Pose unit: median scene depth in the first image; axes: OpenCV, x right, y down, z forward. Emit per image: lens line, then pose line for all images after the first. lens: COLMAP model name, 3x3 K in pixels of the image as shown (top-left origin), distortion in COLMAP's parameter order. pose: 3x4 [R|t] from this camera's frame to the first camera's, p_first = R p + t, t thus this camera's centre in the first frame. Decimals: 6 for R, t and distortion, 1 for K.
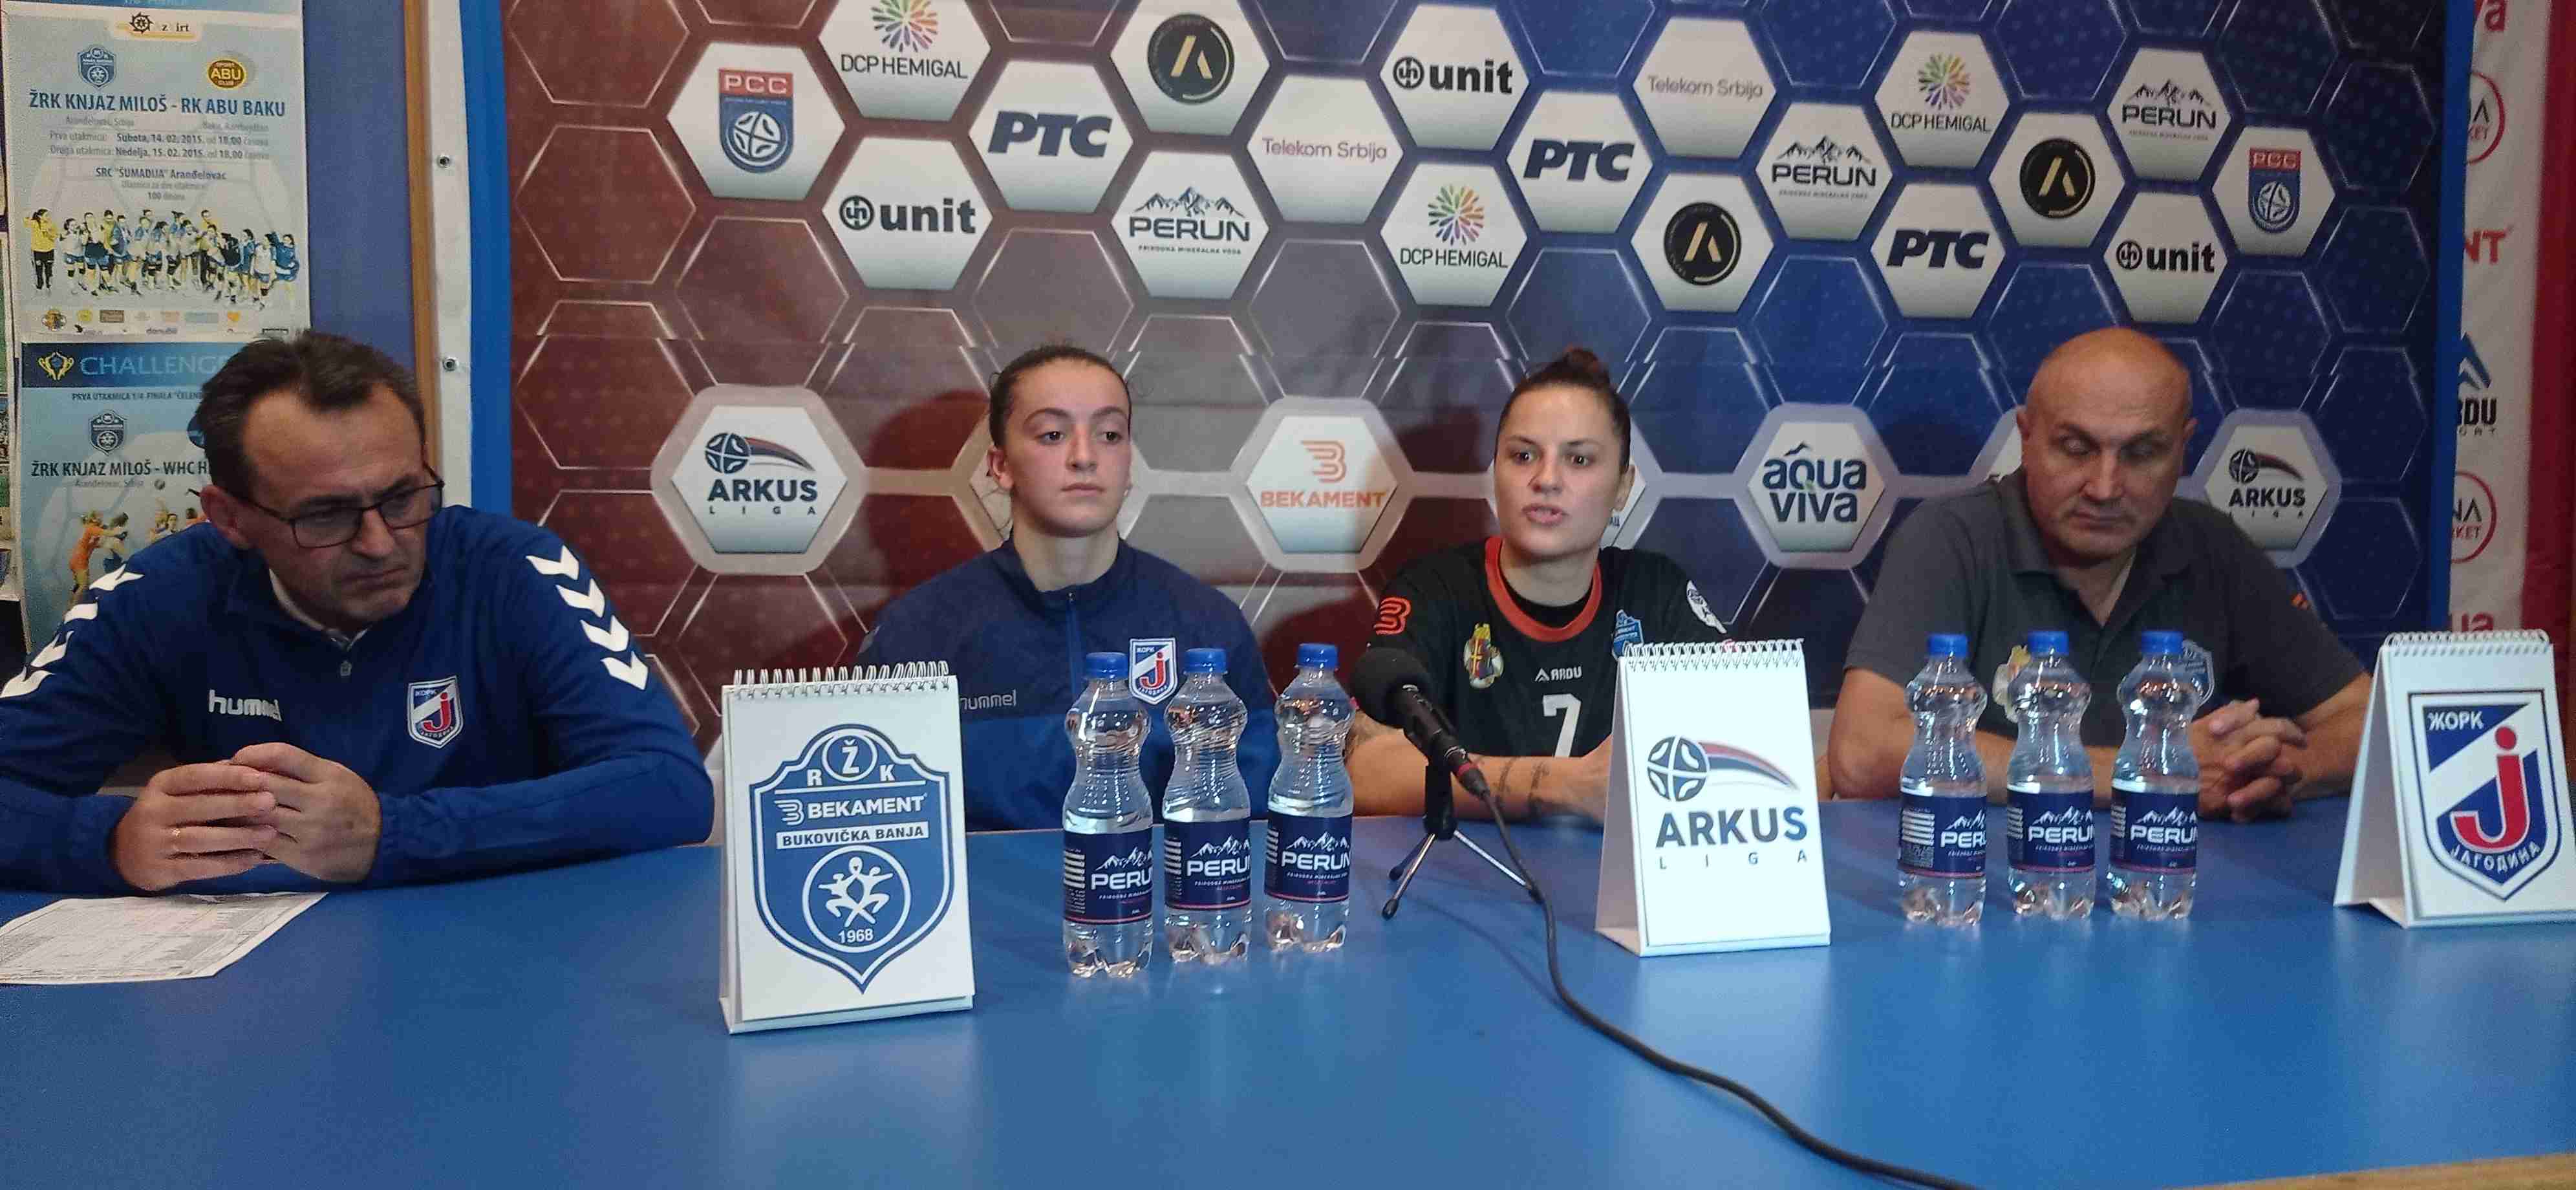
lens RADIAL K [[1934.8, 0, 1280.9], [0, 1934.8, 594.4], [0, 0, 1]] dist [0.089168, -0.165243]
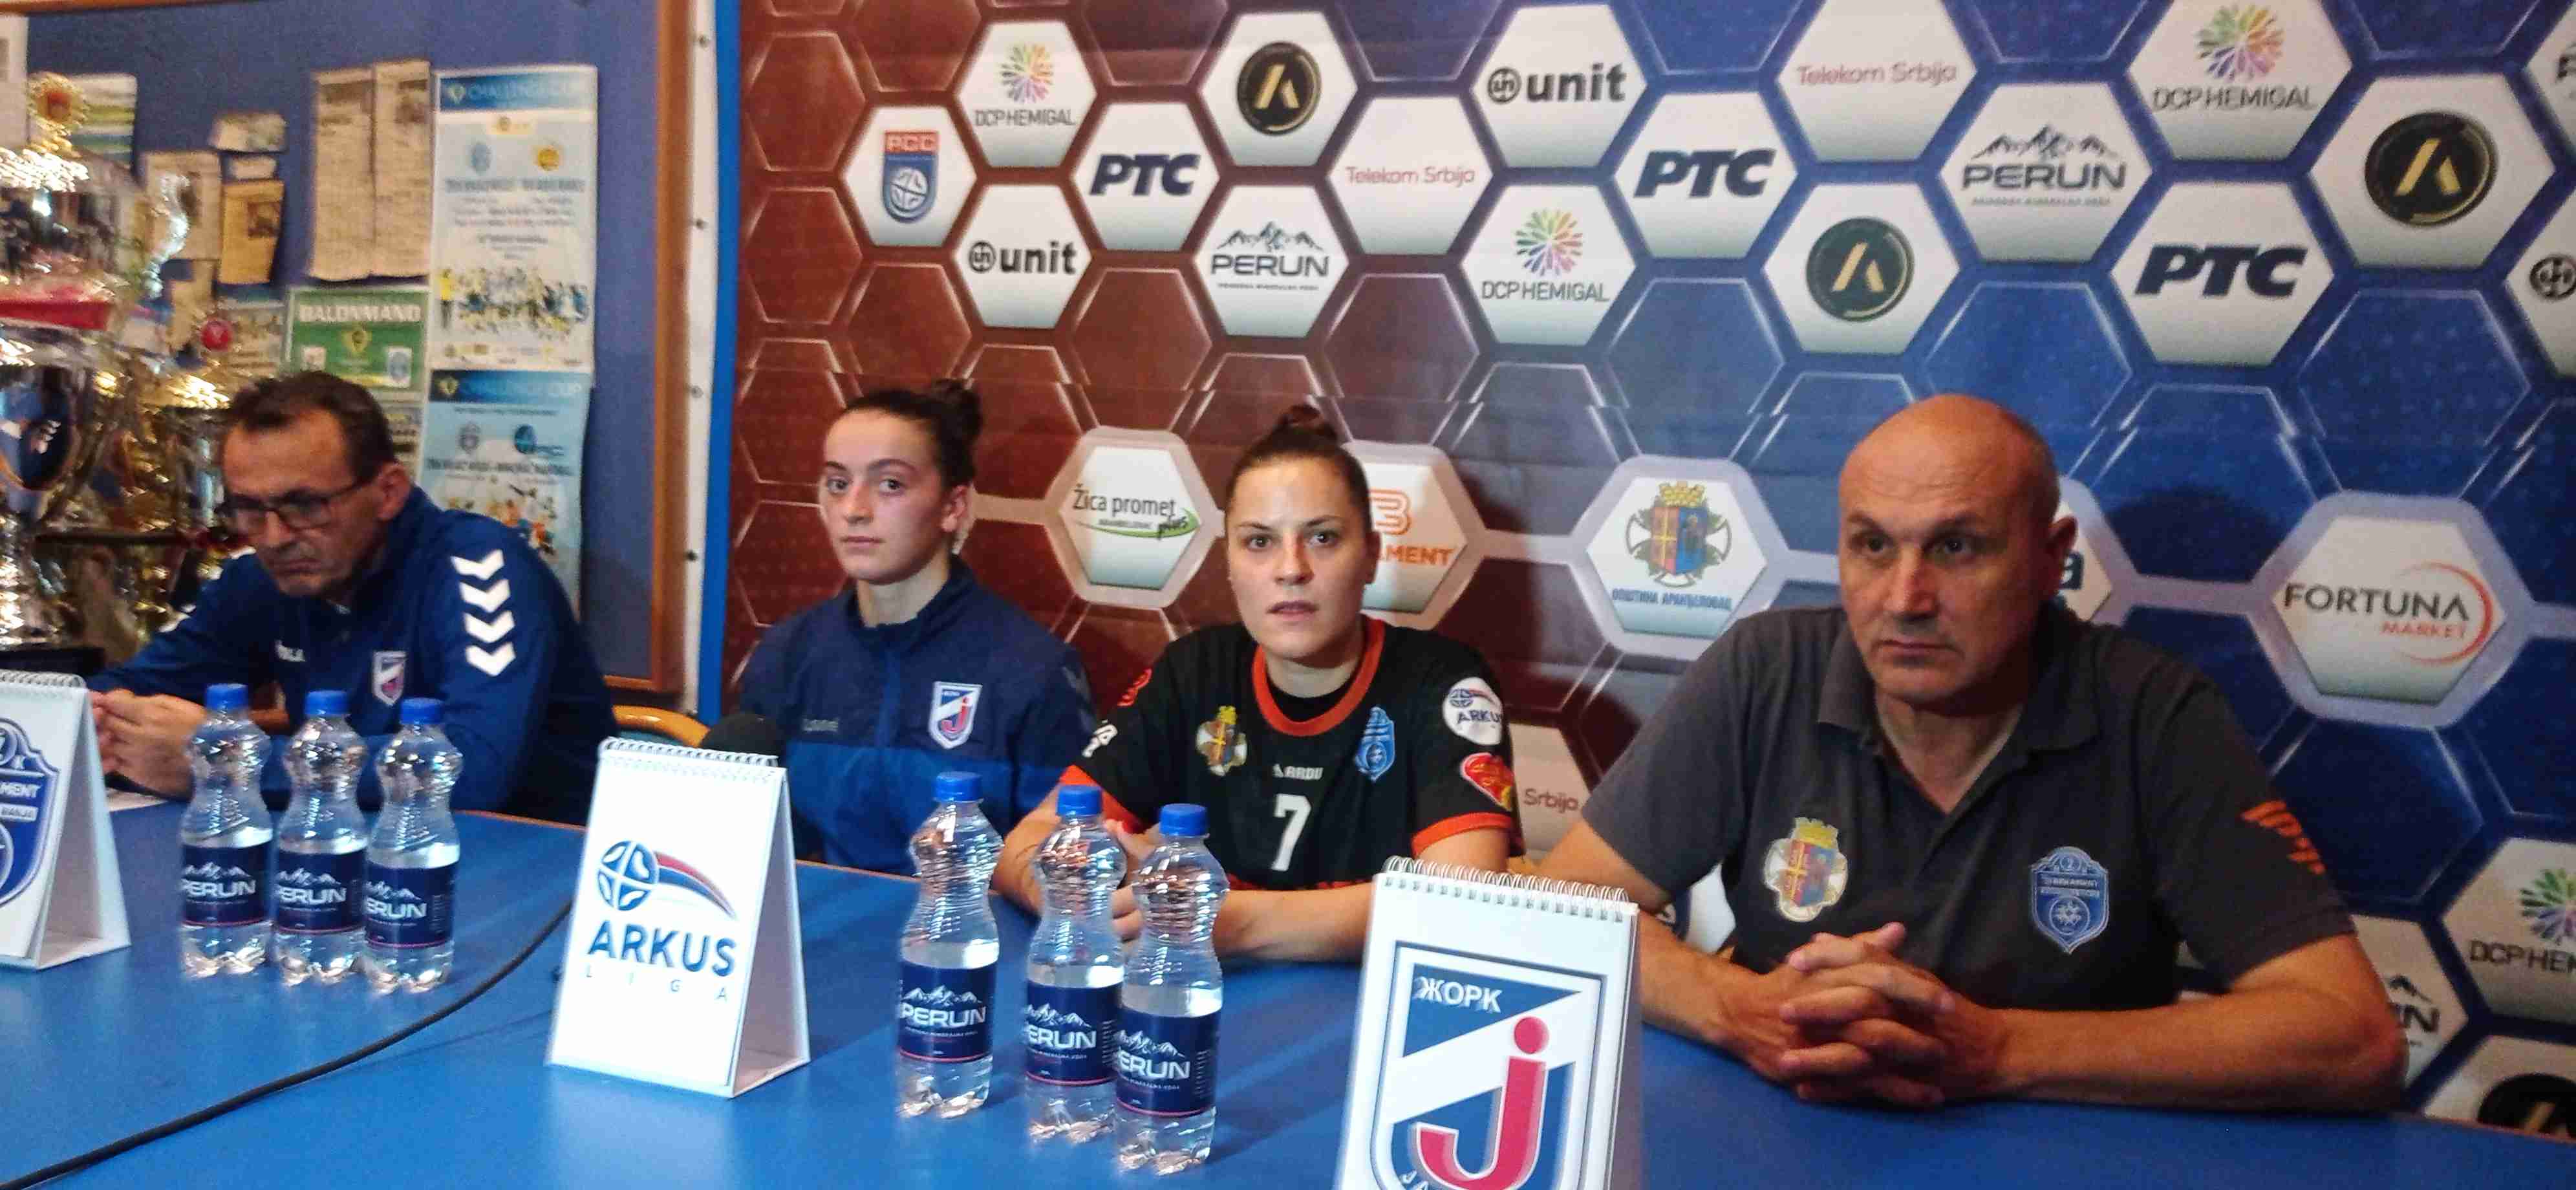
lens RADIAL K [[1919.9, 0, 1285.8], [0, 1919.9, 597.9], [0, 0, 1]] dist [0.086567, -0.157854]
pose [[0.810528, 0.083929, -0.579656, 0.536855], [-0.082871, 0.996157, 0.028358, -0.051585], [0.579808, 0.025052, 0.814368, 0.231051]]
